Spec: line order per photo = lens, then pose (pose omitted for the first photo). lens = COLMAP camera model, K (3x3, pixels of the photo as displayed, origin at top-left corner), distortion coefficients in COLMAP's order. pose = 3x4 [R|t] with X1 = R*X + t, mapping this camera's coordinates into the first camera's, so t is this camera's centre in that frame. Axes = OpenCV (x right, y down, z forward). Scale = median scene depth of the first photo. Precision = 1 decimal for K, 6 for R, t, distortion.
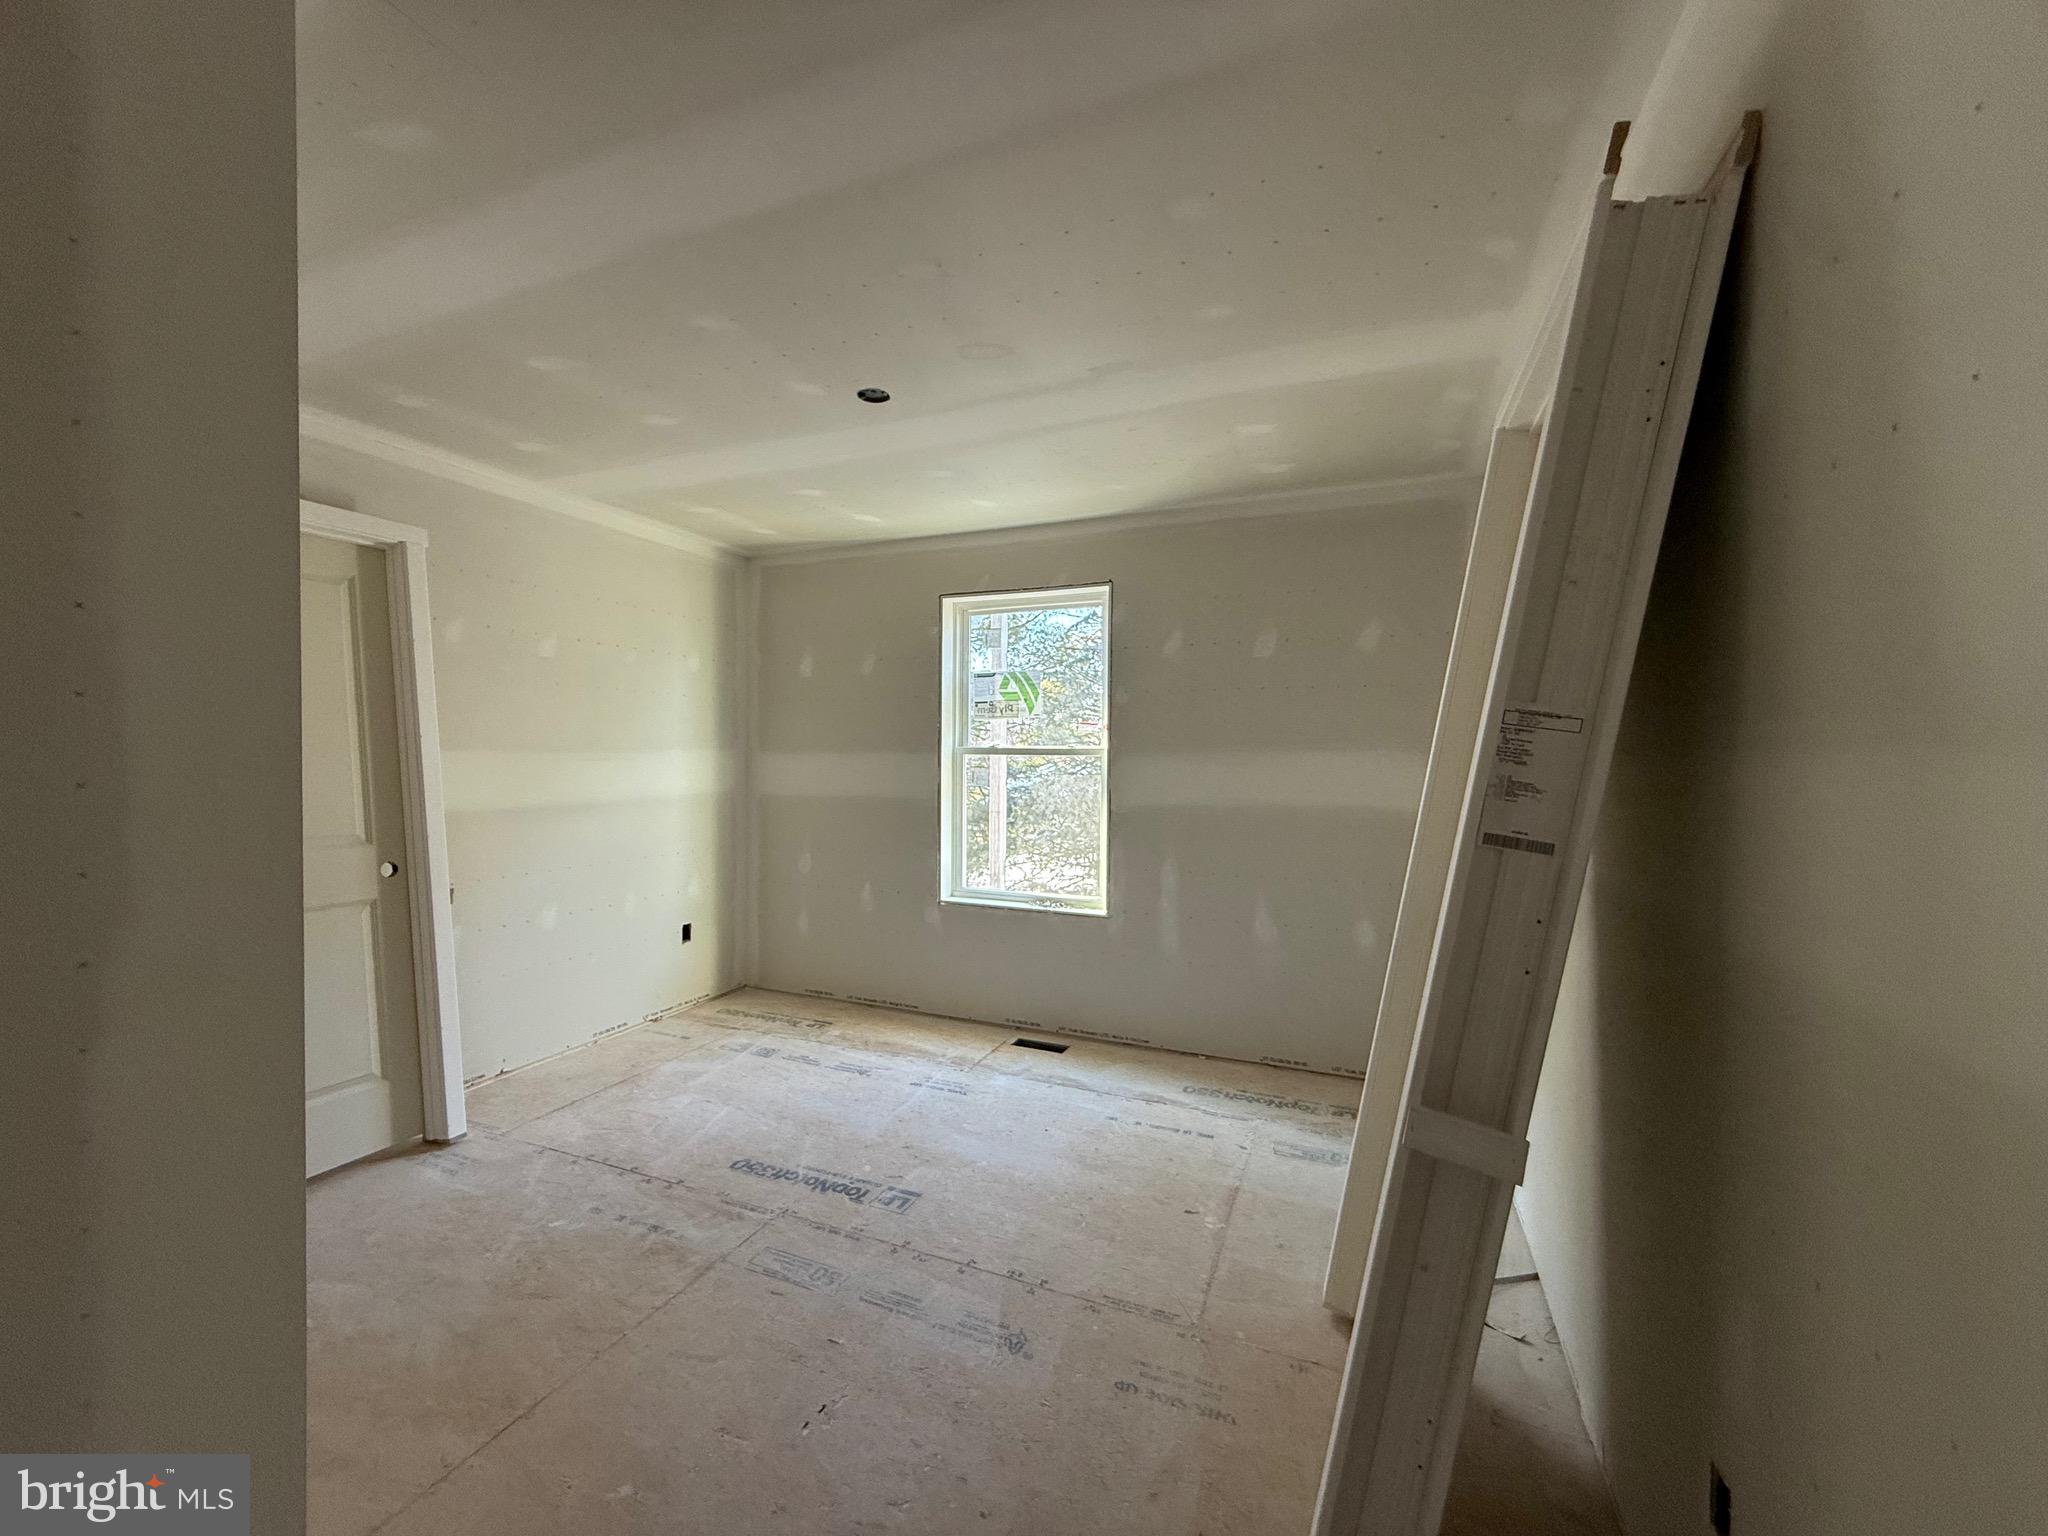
lens RADIAL K [[820.0, 0, 1026.8], [0, 820.0, 767.8], [0, 0, 1]] dist [-0.001944, 0.000705]
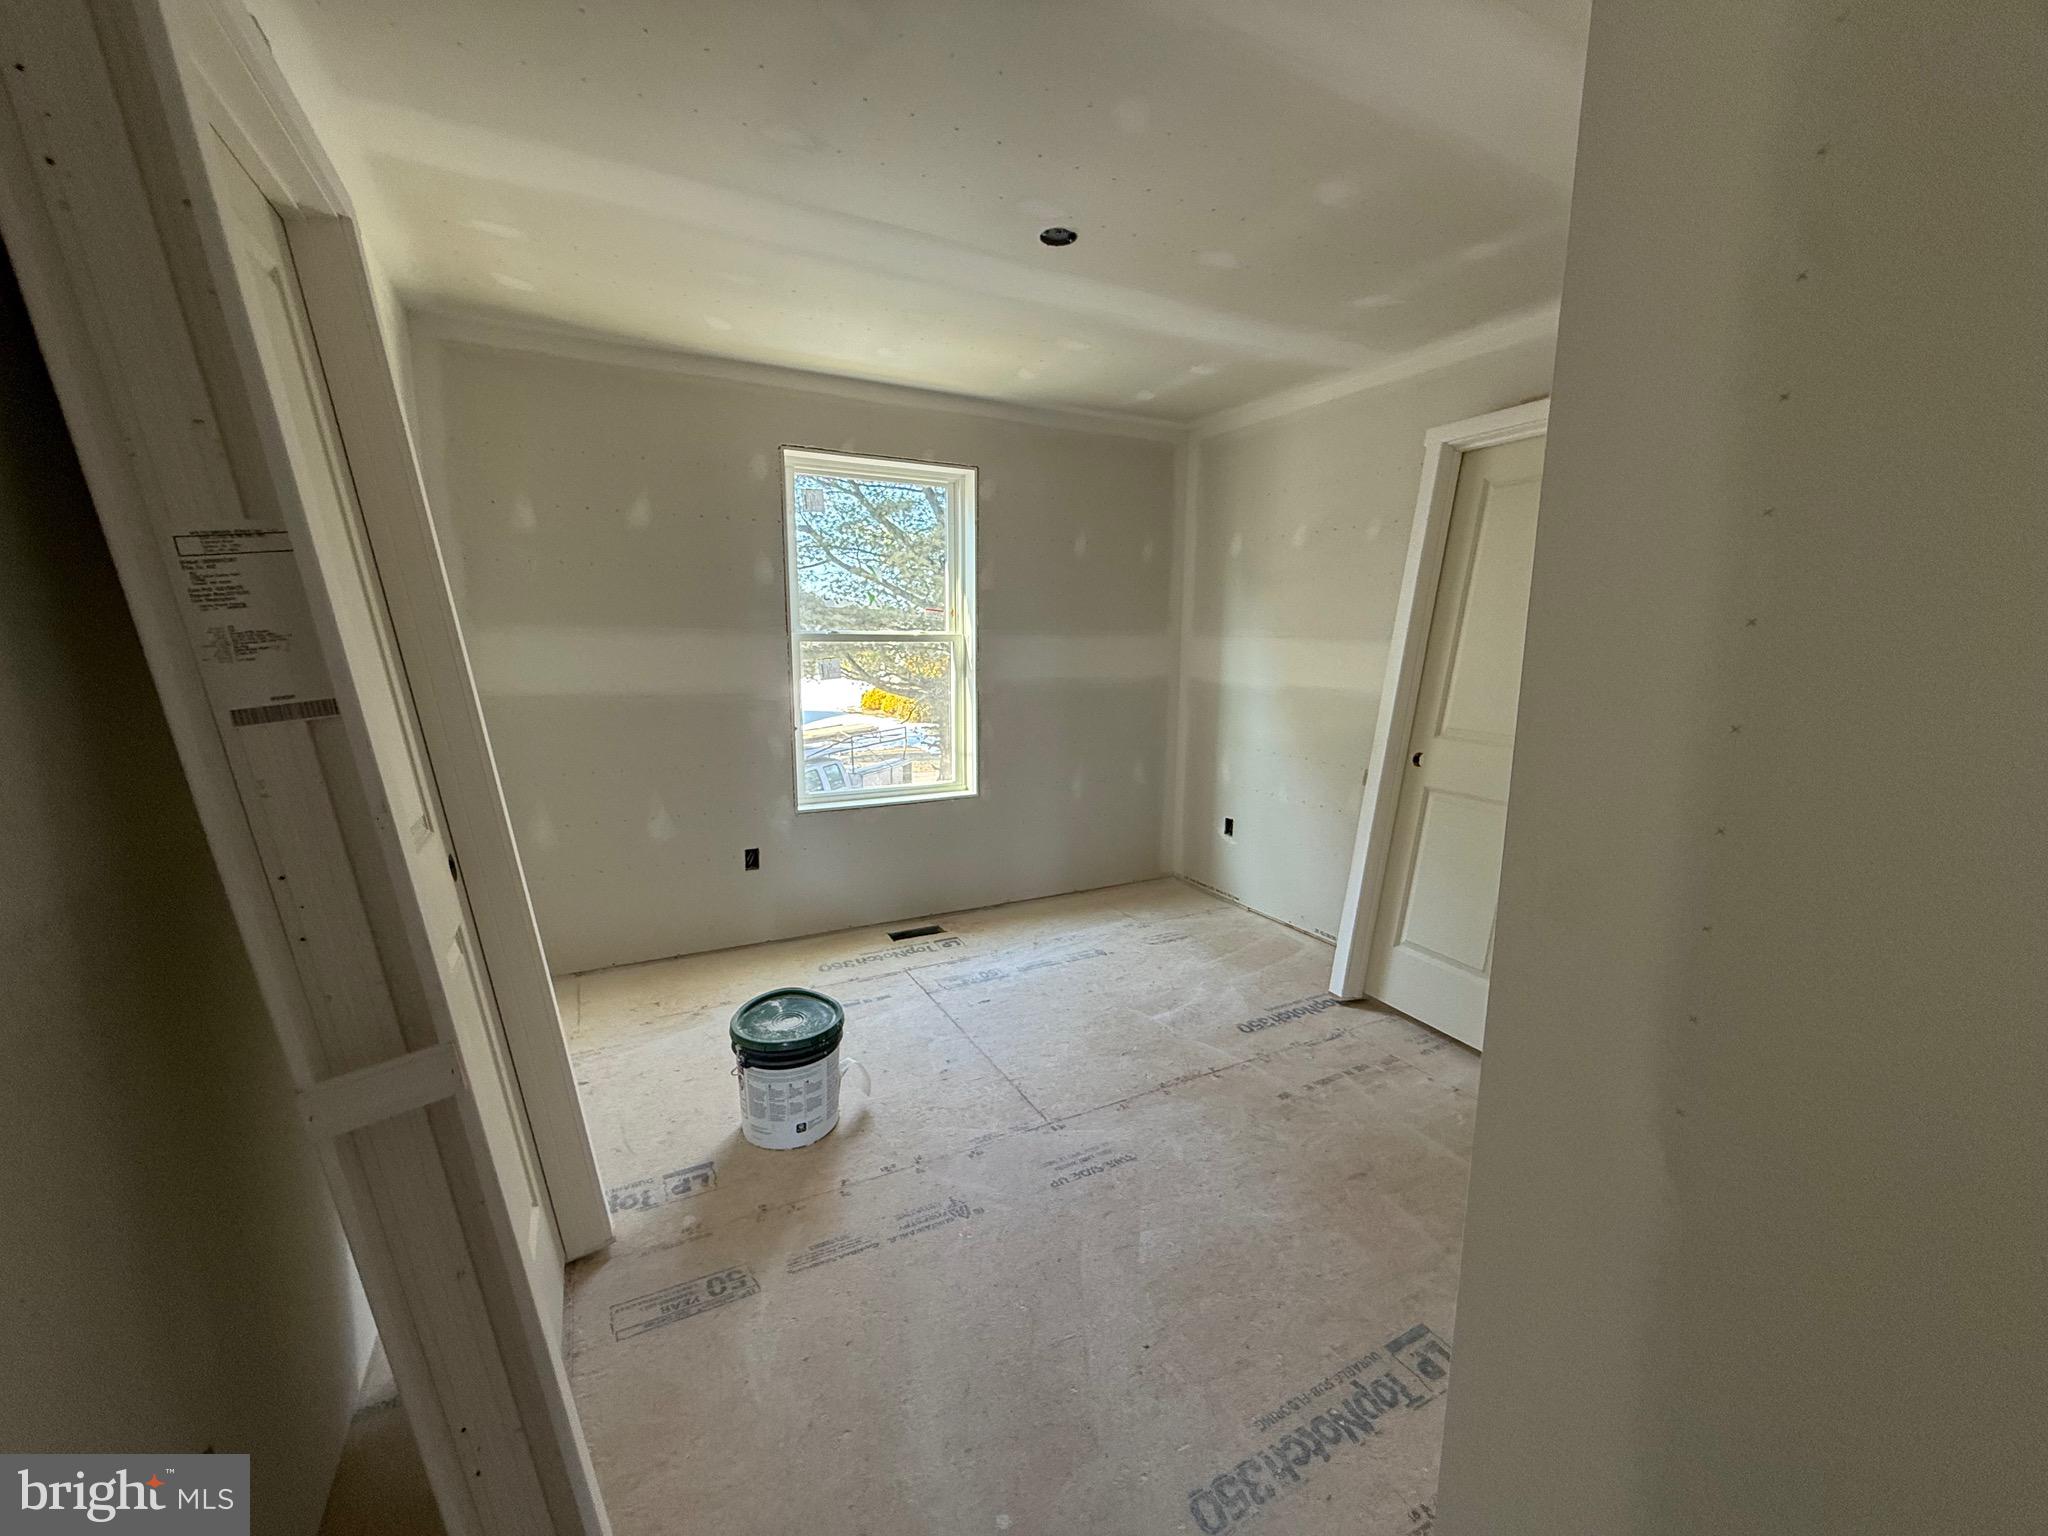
lens RADIAL K [[820.0, 0, 1029.4], [0, 820.0, 764.3], [0, 0, 1]] dist [-0.001944, 0.000705]
pose [[0.633581, -0.119196, 0.764440, -0.653836], [0.012280, 0.989486, 0.144109, -0.009659], [-0.773579, -0.081917, 0.628383, 0.283494]]
